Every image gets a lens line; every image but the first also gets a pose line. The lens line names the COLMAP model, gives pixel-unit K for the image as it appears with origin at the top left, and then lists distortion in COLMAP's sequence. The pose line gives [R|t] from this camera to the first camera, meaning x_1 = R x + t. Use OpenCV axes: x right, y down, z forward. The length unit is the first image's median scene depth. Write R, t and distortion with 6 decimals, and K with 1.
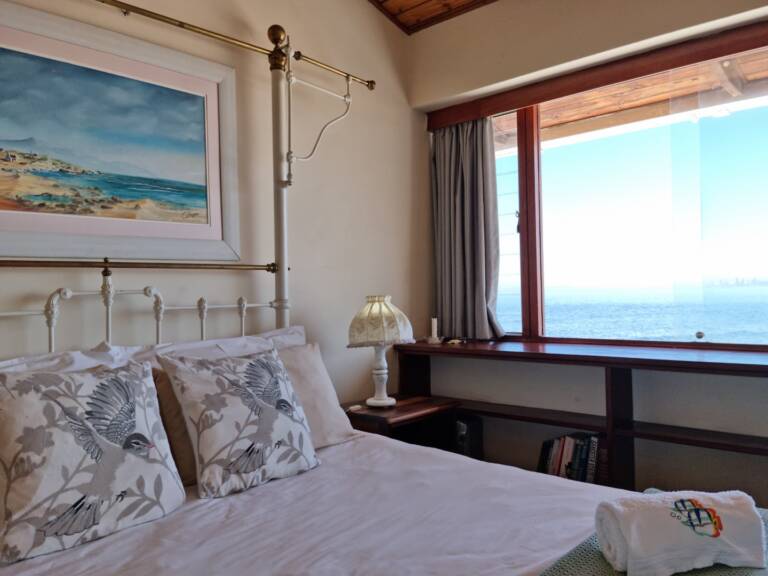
lens RADIAL K [[610.5, 0, 384.0], [0, 610.5, 288.0], [0, 0, 1]] dist [0.118733, -0.132094]
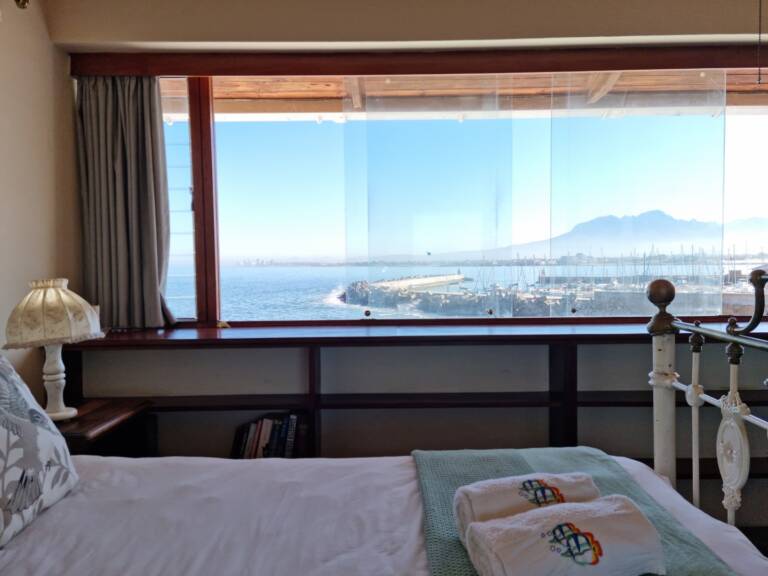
lens RADIAL K [[610.5, 0, 384.0], [0, 610.5, 288.0], [0, 0, 1]] dist [0.118733, -0.132094]
pose [[0.745240, -0.009987, 0.666722, -0.198394], [-0.013320, 0.999465, 0.029860, -0.005311], [-0.666663, -0.031133, 0.744708, 0.112899]]
